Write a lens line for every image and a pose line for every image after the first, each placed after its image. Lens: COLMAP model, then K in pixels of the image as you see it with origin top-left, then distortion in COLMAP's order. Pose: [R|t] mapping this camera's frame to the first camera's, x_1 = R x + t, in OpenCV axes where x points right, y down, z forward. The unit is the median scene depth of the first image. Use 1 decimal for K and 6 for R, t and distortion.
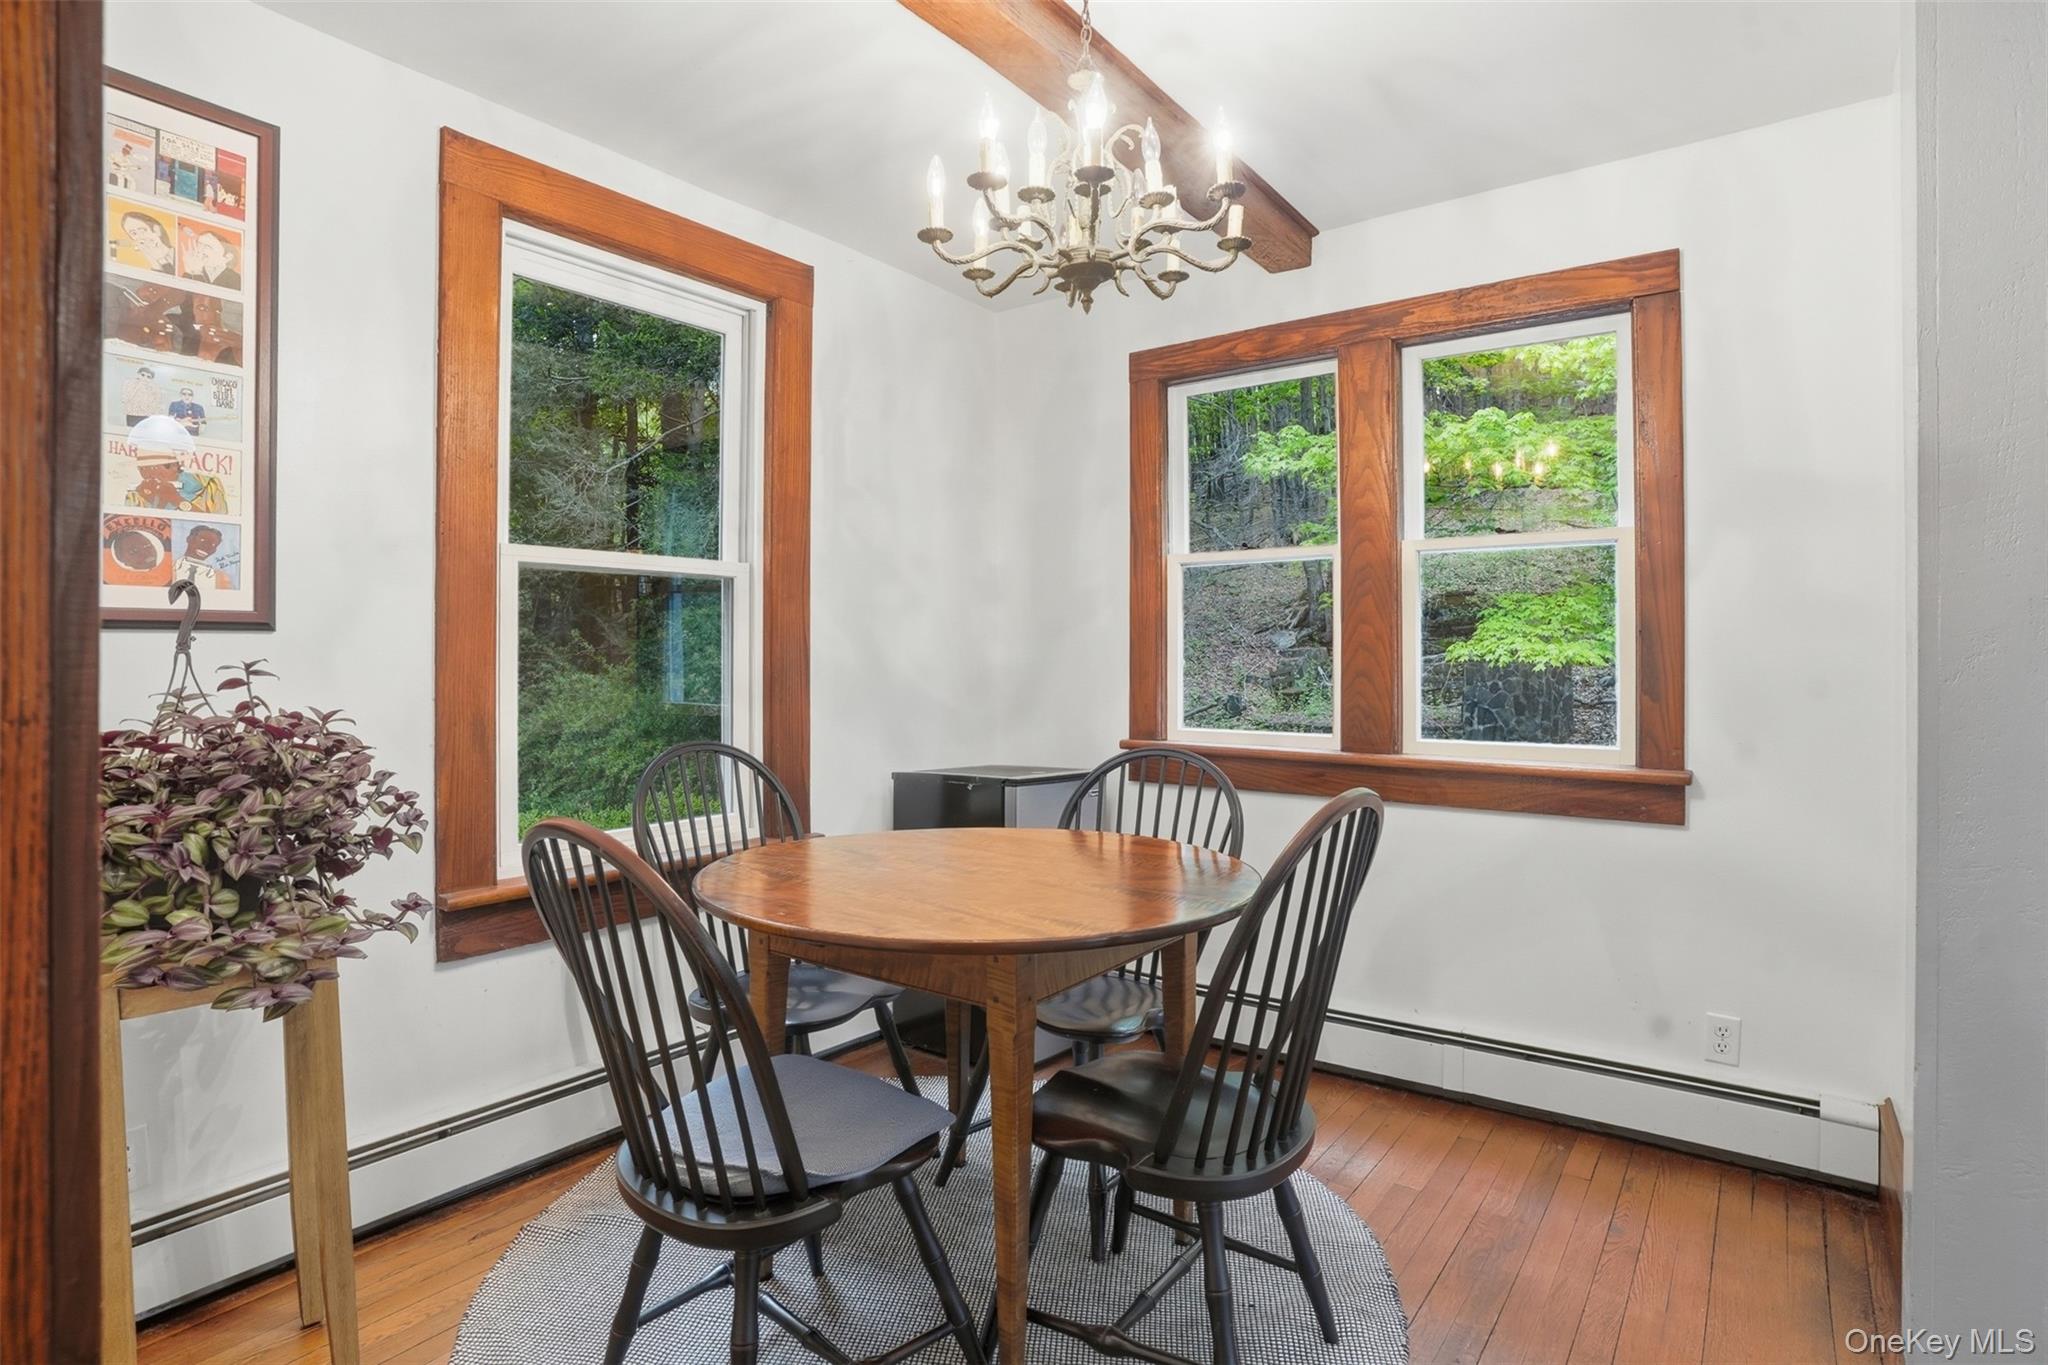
lens RADIAL K [[1076.8, 0, 960.0], [0, 1076.8, 620.7], [0, 0, 1]] dist [0.000448, 0.000290]
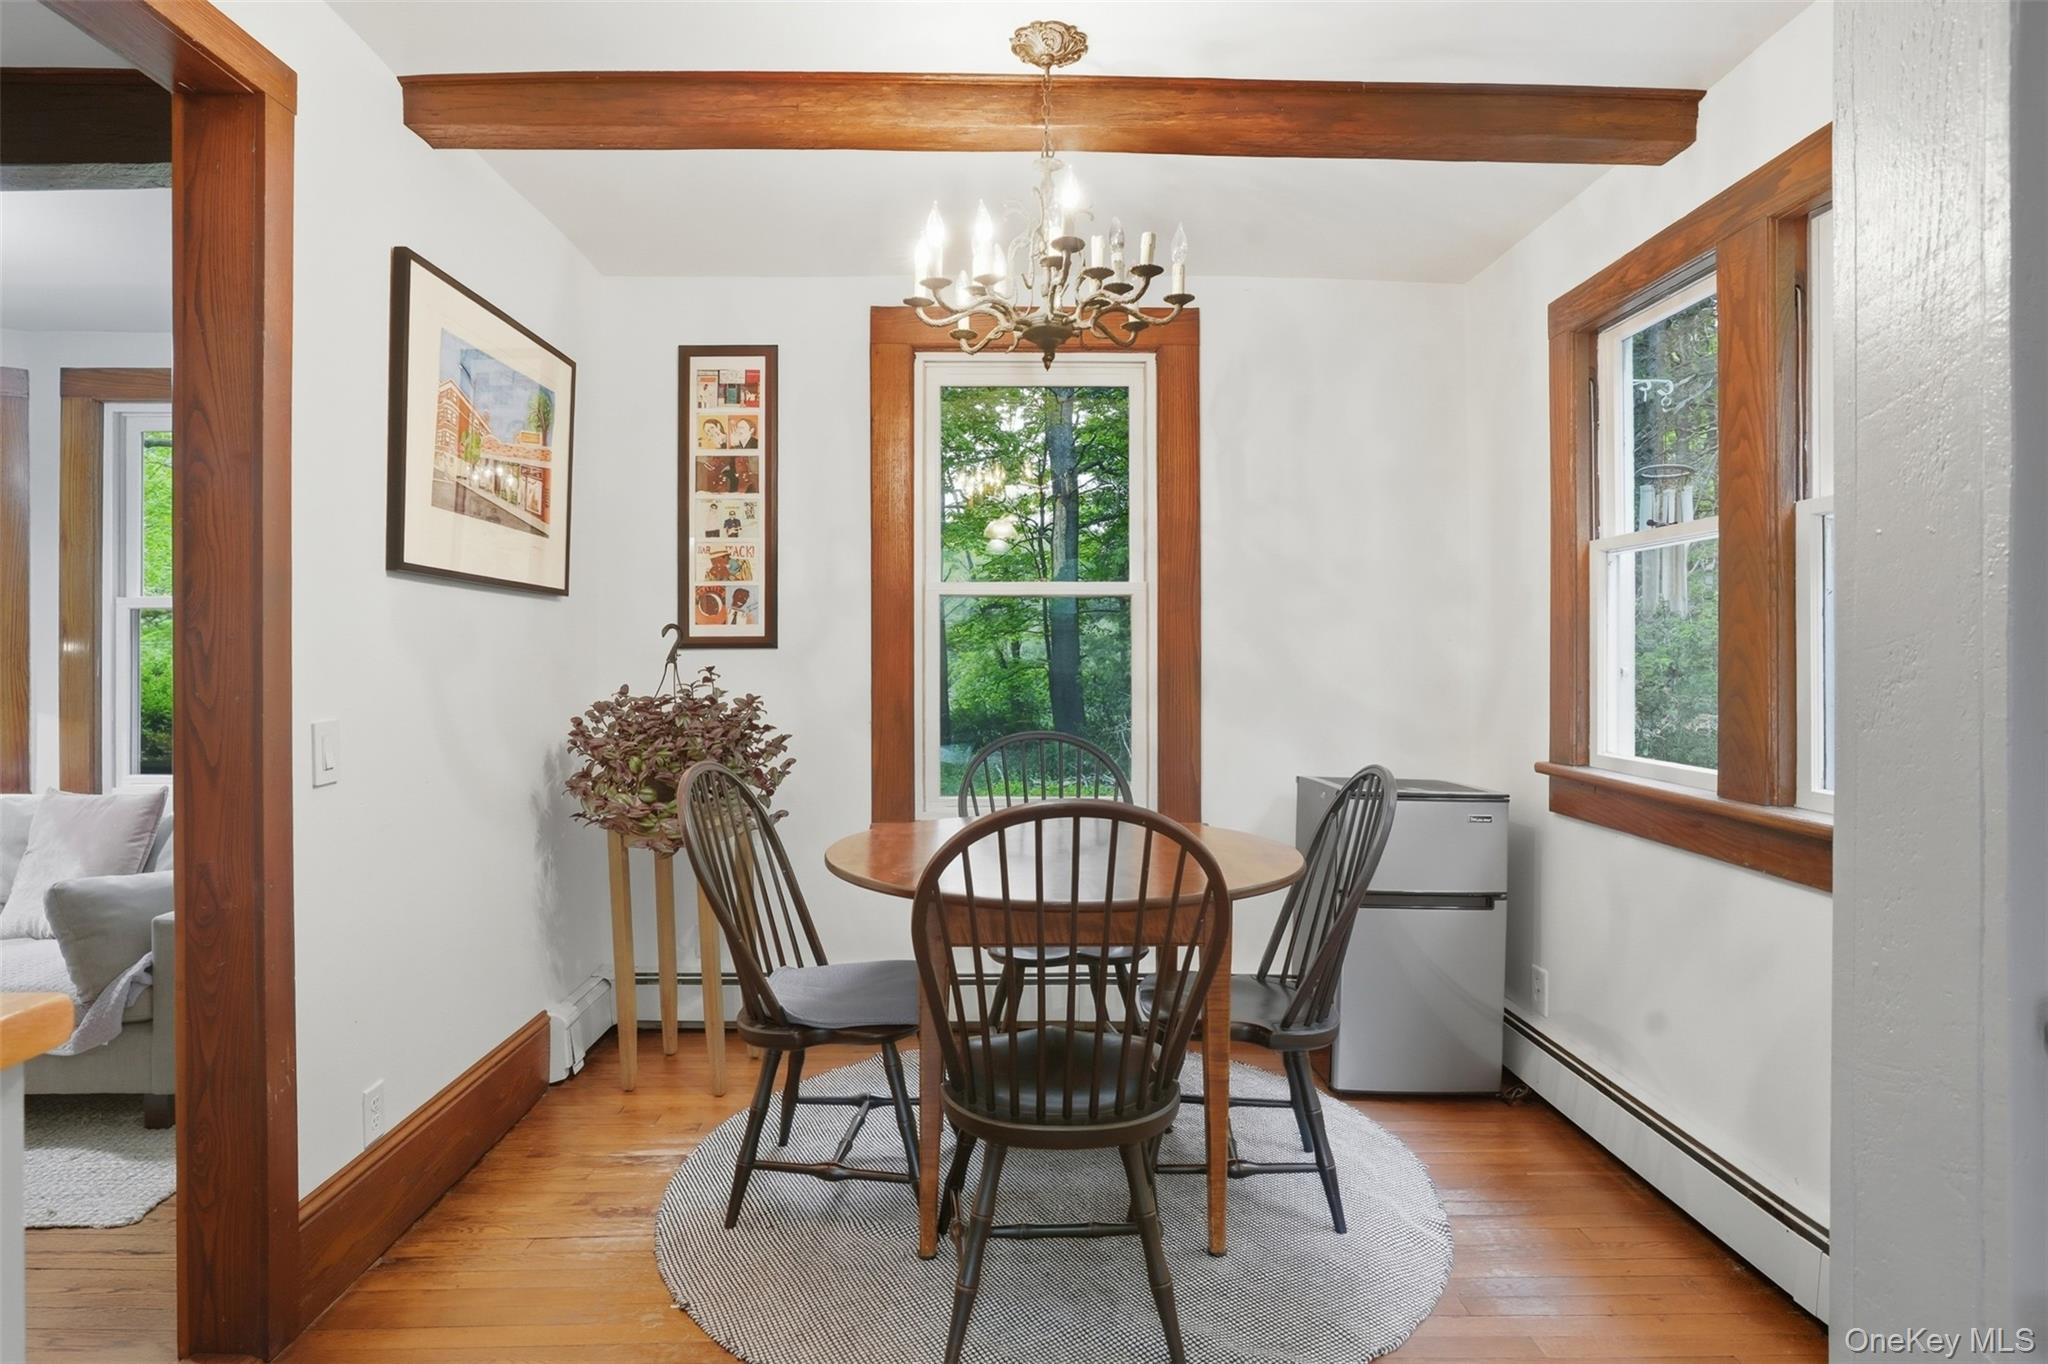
lens RADIAL K [[1040.3, 0, 1020.8], [0, 1040.3, 649.1], [0, 0, 1]] dist [-0.041463, 0.000179]
pose [[0.626365, -0.004533, -0.779517, 0.877486], [0.025789, 0.999556, 0.014910, -0.002586], [0.779103, -0.029442, 0.626204, 0.287765]]
